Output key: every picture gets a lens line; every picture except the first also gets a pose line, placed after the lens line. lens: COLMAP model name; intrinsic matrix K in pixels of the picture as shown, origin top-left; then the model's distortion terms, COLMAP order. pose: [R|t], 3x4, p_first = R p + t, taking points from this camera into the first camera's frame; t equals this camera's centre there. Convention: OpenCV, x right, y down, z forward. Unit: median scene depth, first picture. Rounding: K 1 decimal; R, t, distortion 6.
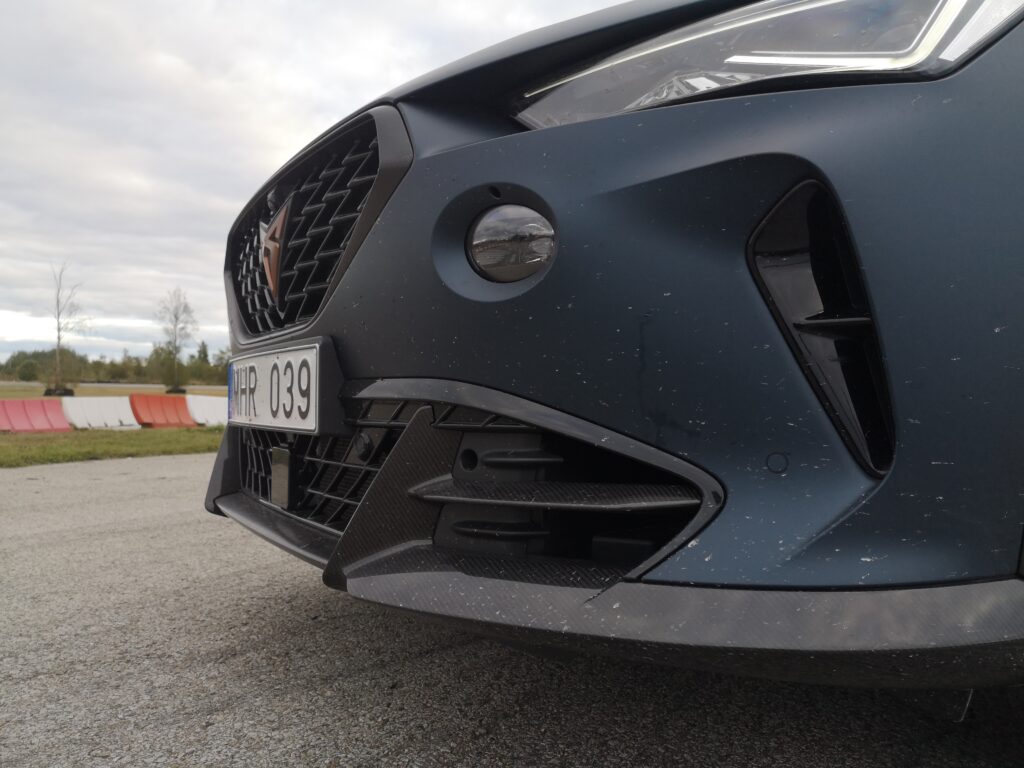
lens RADIAL K [[803.0, 0, 512.0], [0, 803.0, 384.0], [0, 0, 1]] dist [0.031694, -0.006654]
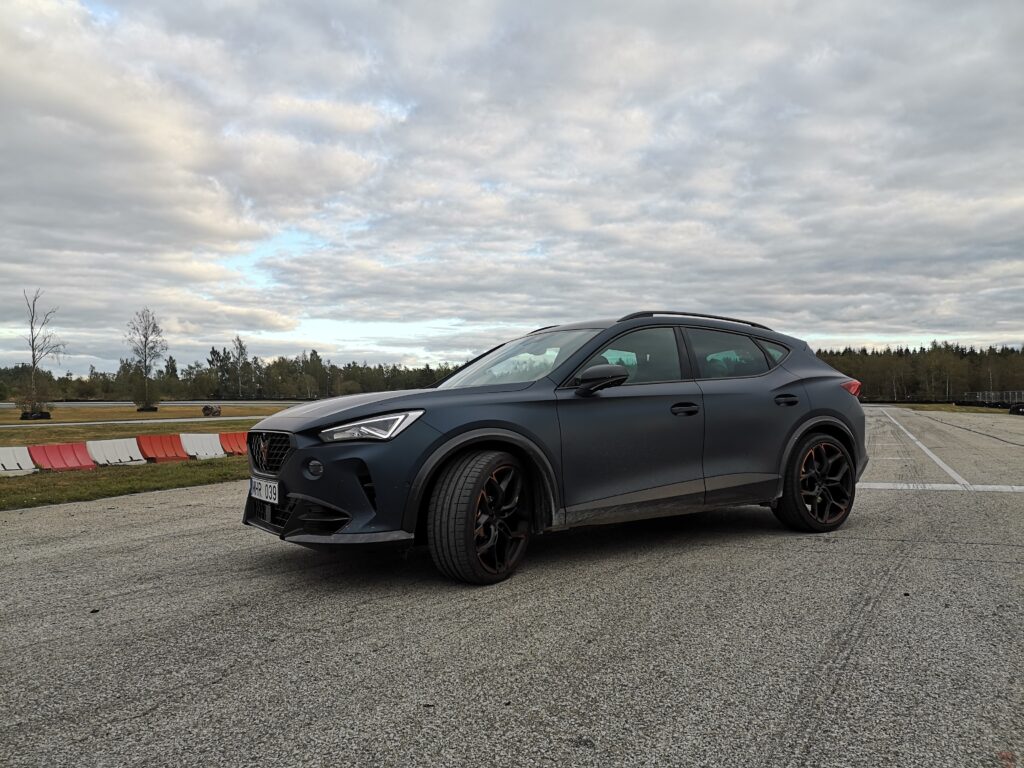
lens RADIAL K [[803.0, 0, 512.0], [0, 803.0, 384.0], [0, 0, 1]] dist [0.031694, -0.006654]
pose [[0.999050, -0.025522, 0.035317, 0.085105], [0.025694, 0.999660, -0.004419, -0.051961], [-0.035192, 0.005322, 0.999366, -0.326679]]
